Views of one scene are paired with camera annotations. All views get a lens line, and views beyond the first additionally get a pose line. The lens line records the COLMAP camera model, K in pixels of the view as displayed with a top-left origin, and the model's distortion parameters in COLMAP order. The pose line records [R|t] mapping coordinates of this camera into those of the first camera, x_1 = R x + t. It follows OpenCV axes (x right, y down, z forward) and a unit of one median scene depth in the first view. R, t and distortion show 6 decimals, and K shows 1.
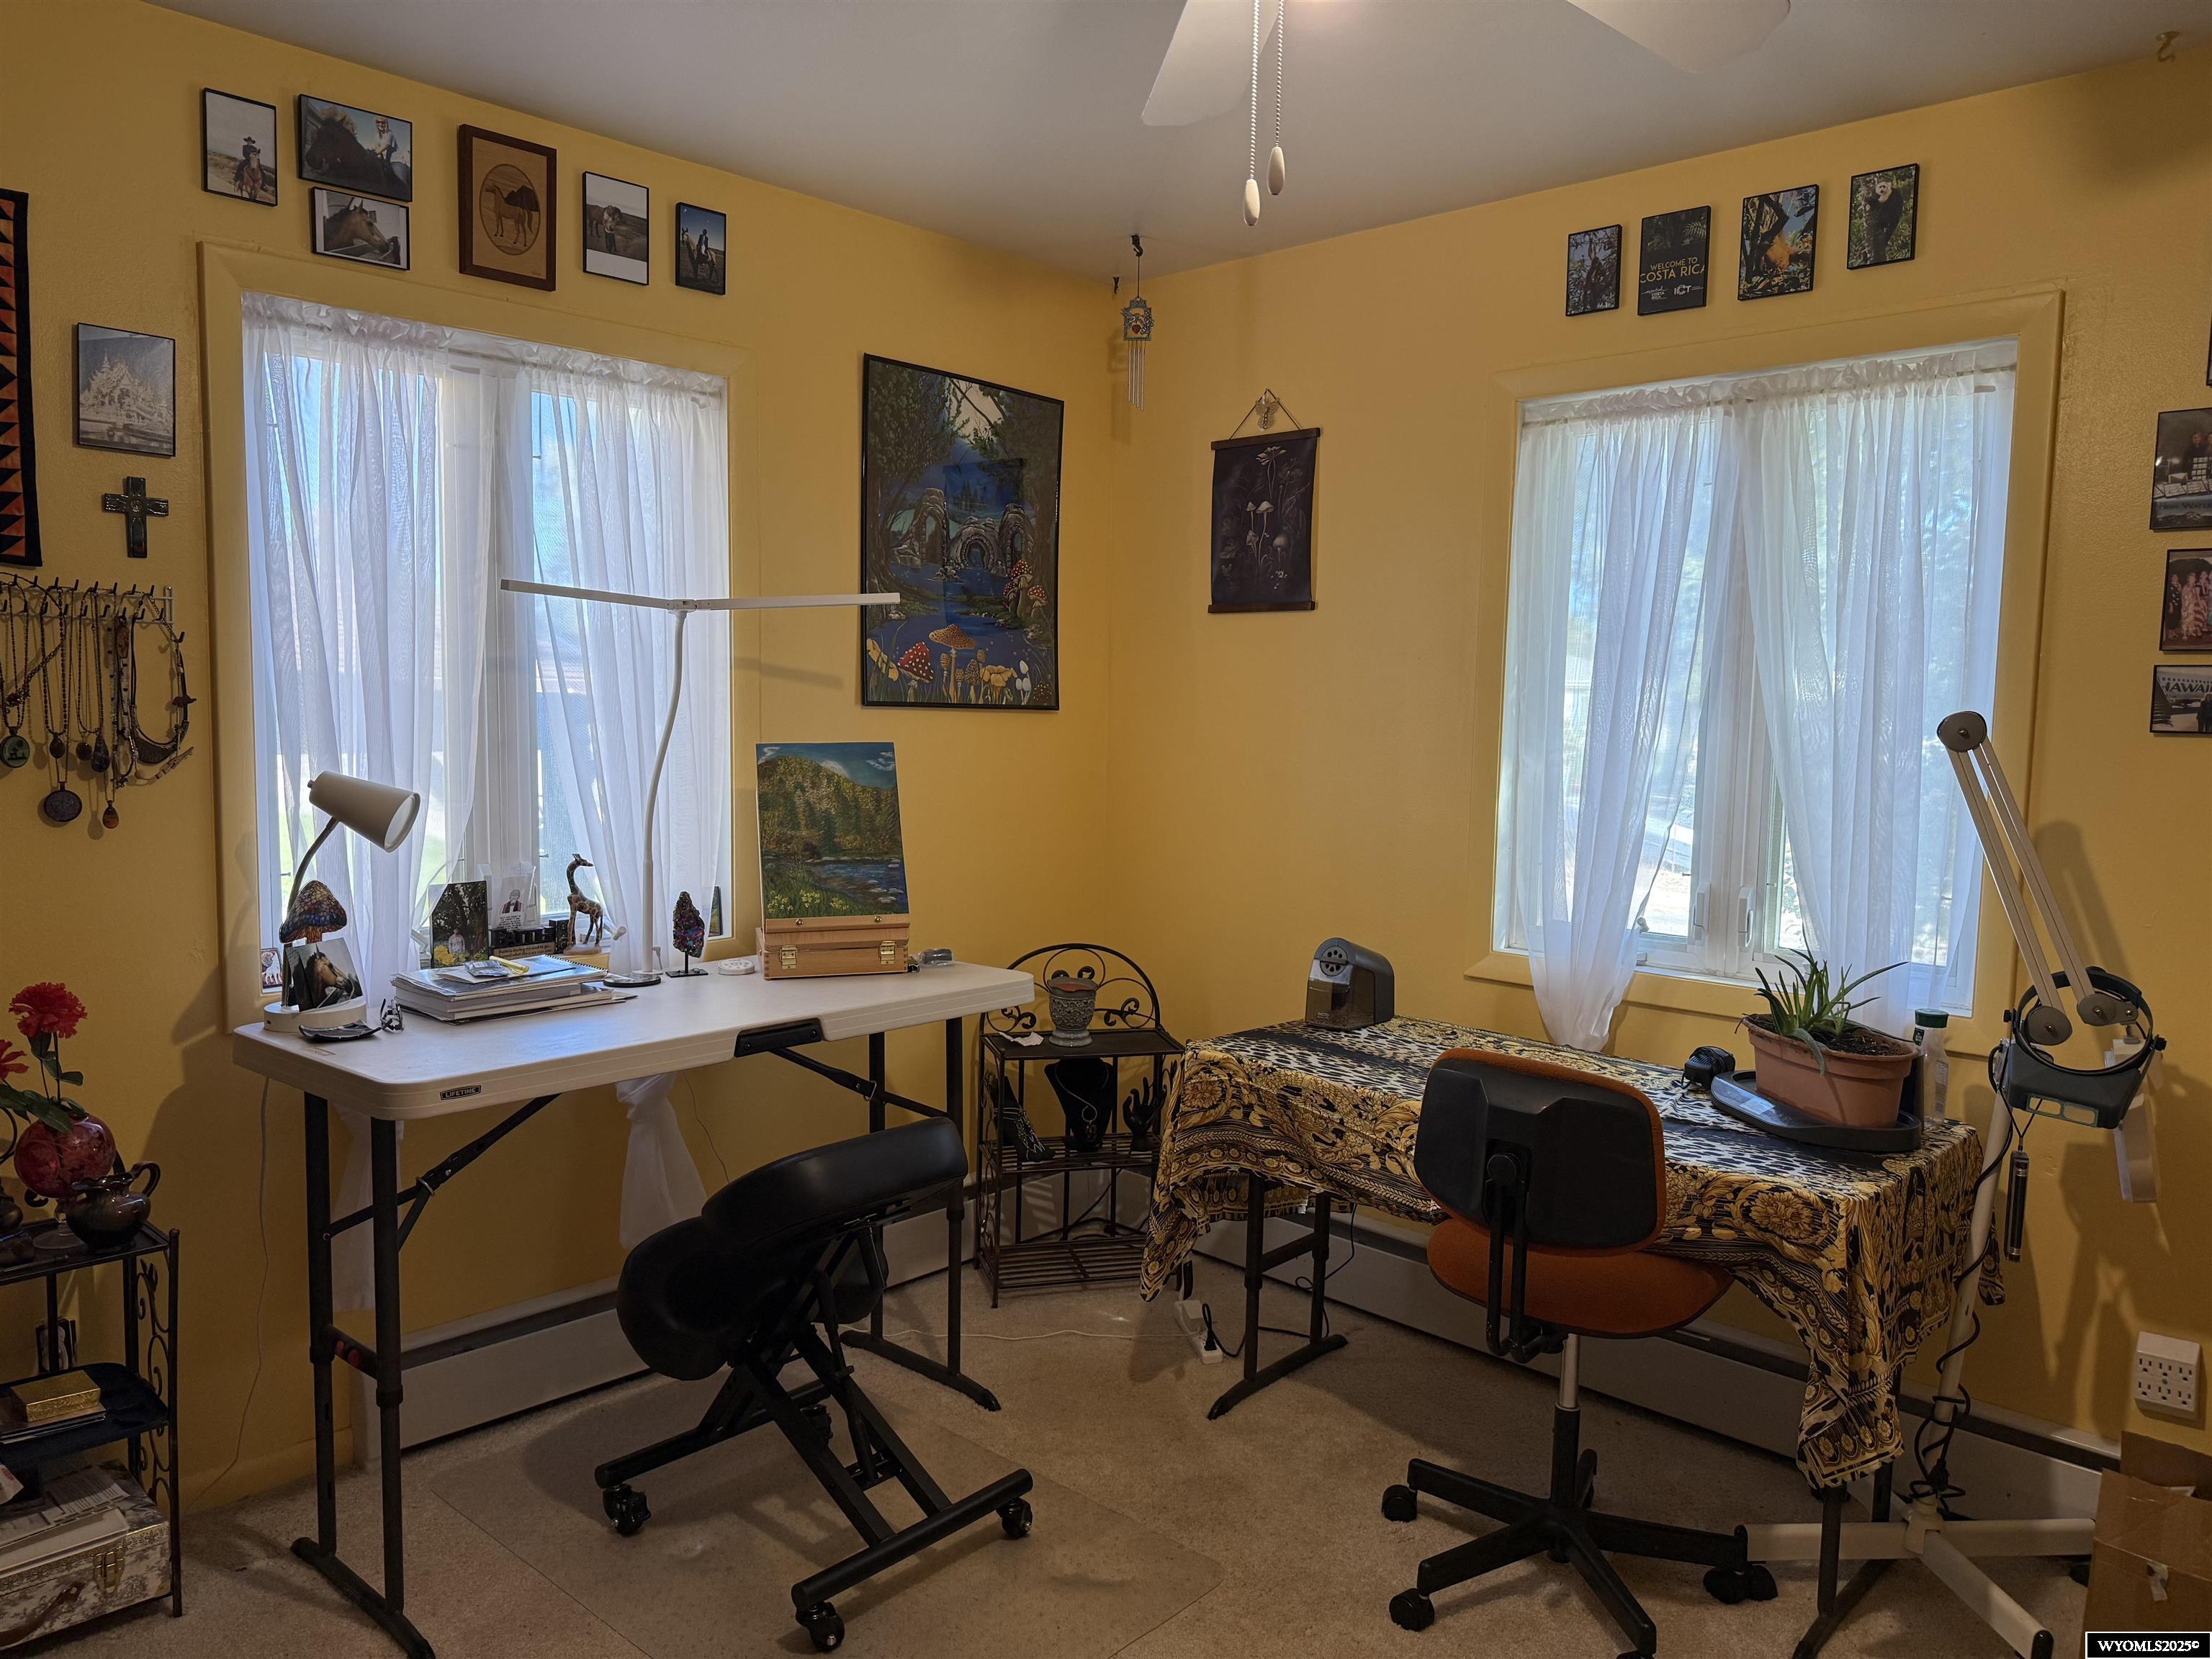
lens RADIAL K [[1556.2, 0, 1109.0], [0, 1556.2, 827.7], [0, 0, 1]] dist [0.081001, -0.114725]
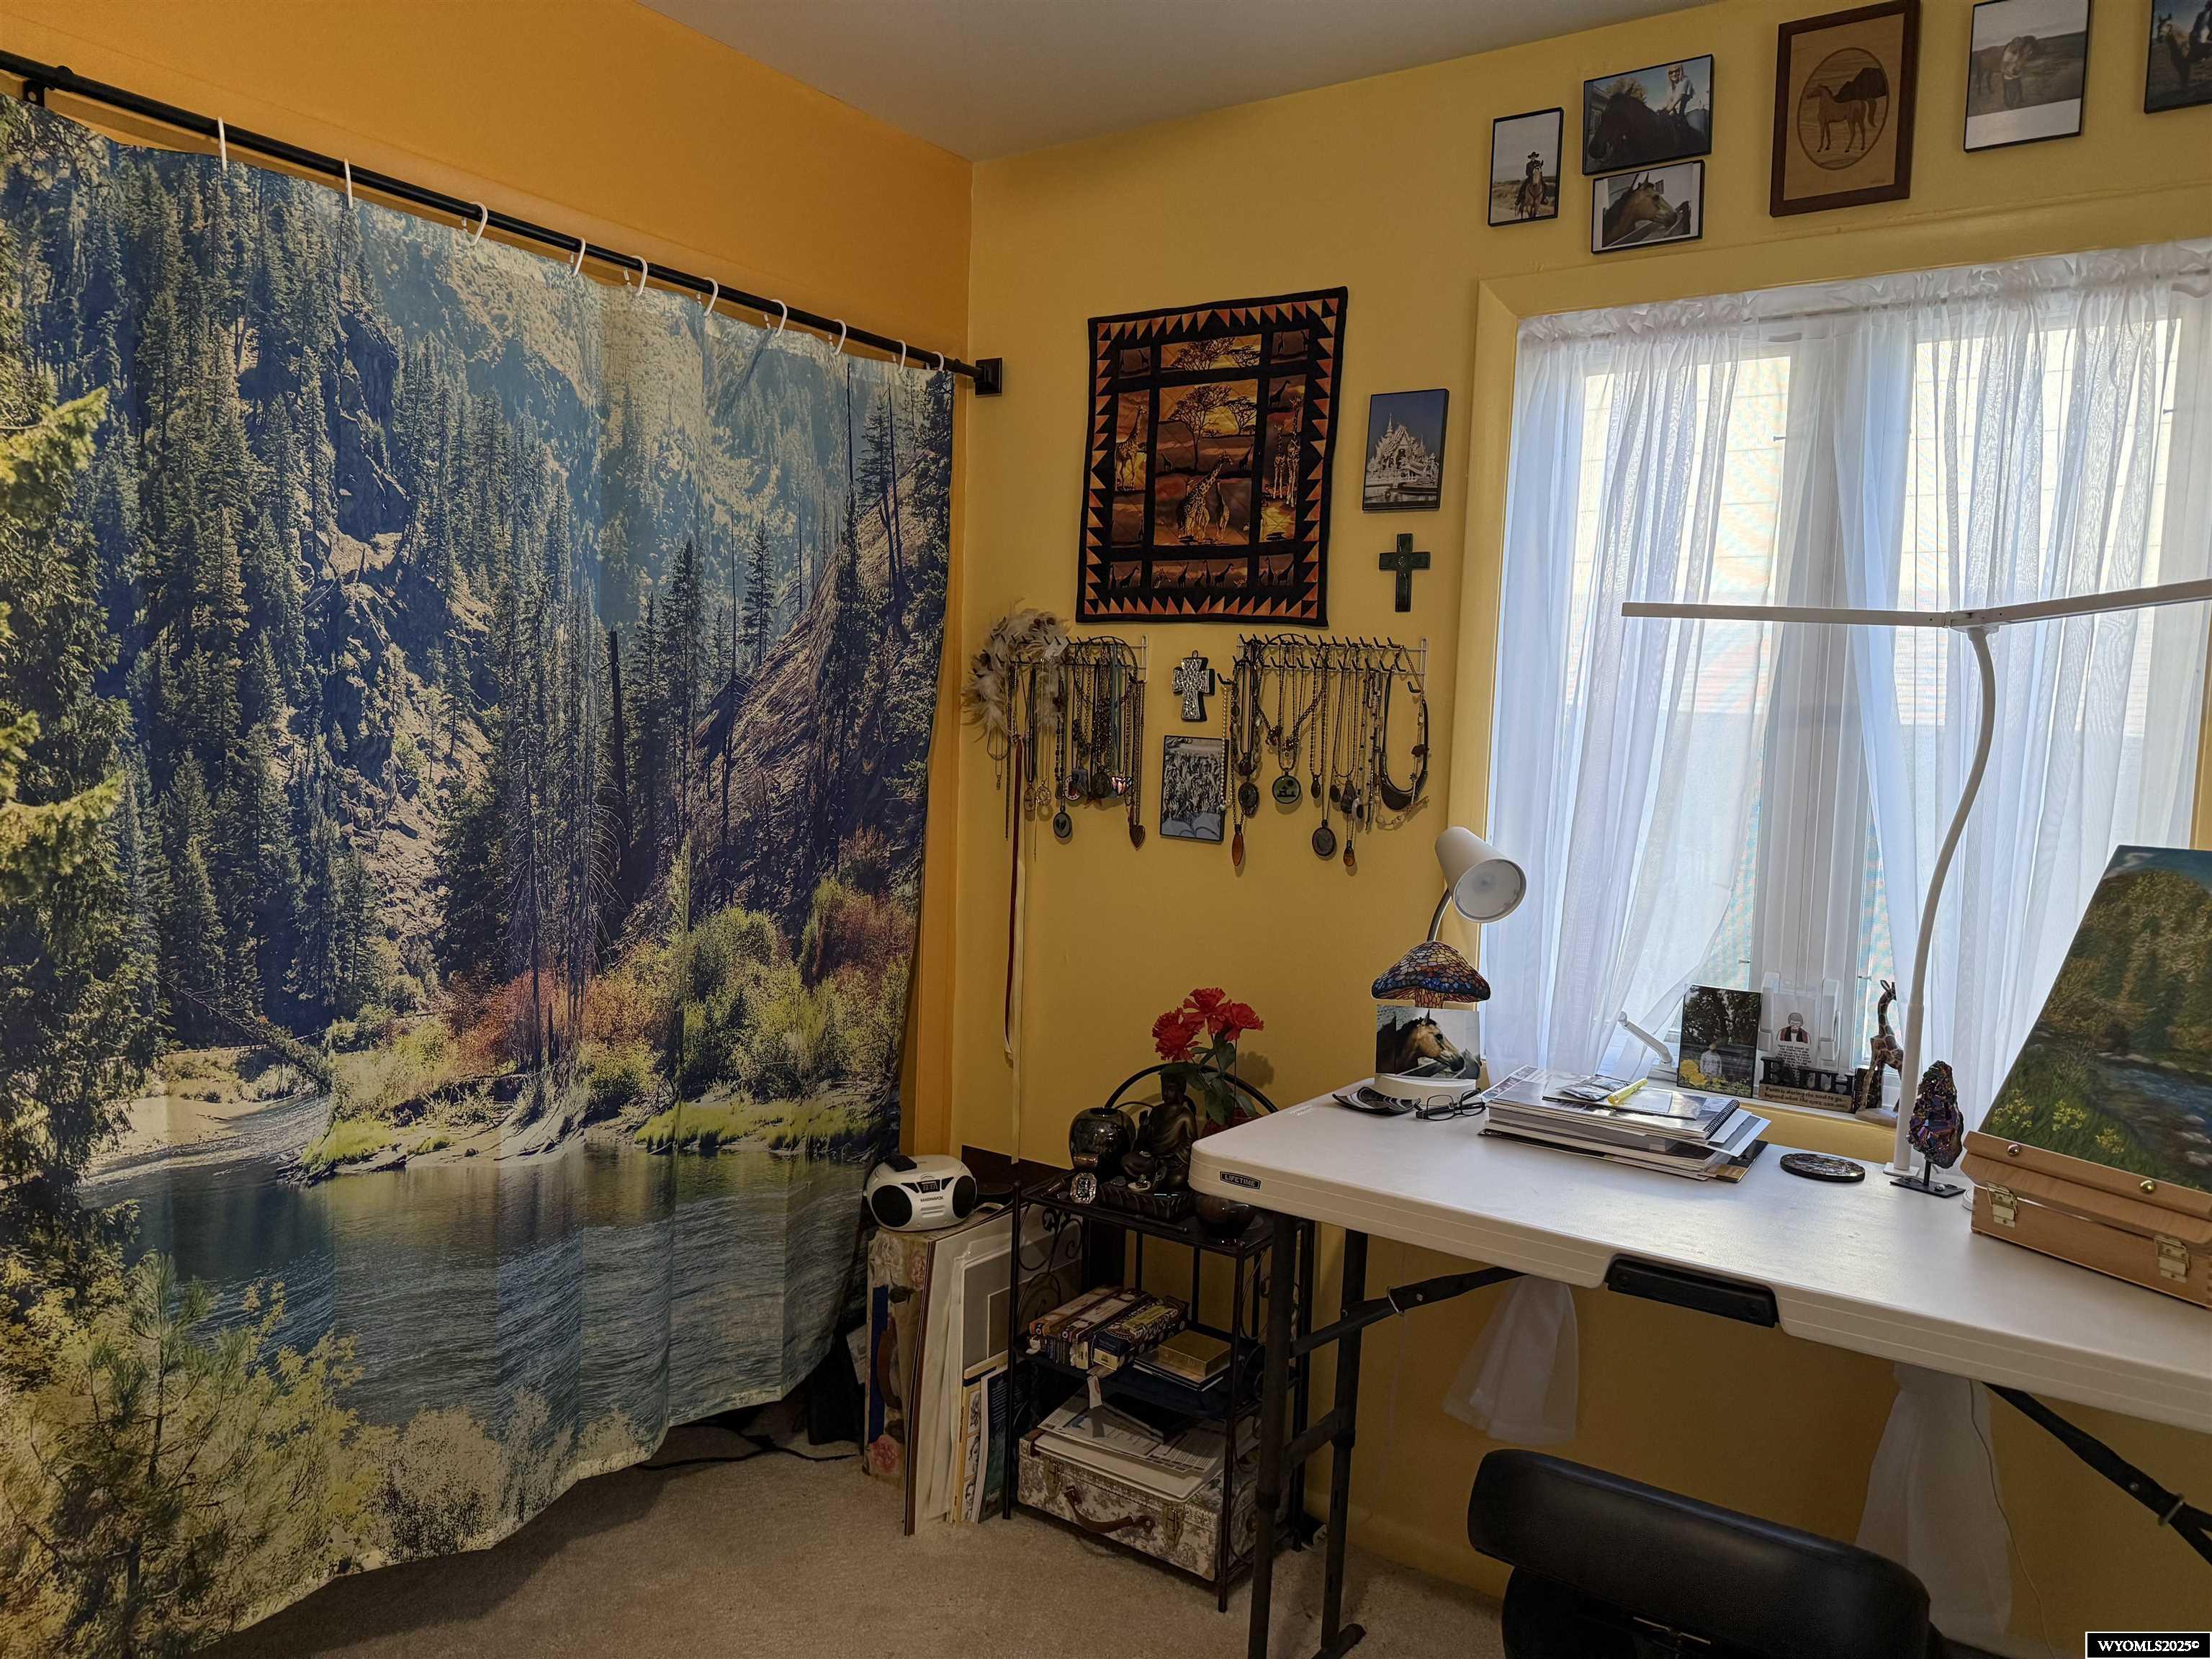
lens RADIAL K [[1556.2, 0, 1120.1], [0, 1556.2, 839.2], [0, 0, 1]] dist [0.081001, -0.114725]
pose [[0.143911, 0.068359, -0.987227, 0.357460], [-0.117384, 0.991747, 0.051560, -0.049822], [0.982604, 0.108465, 0.150747, 0.631605]]
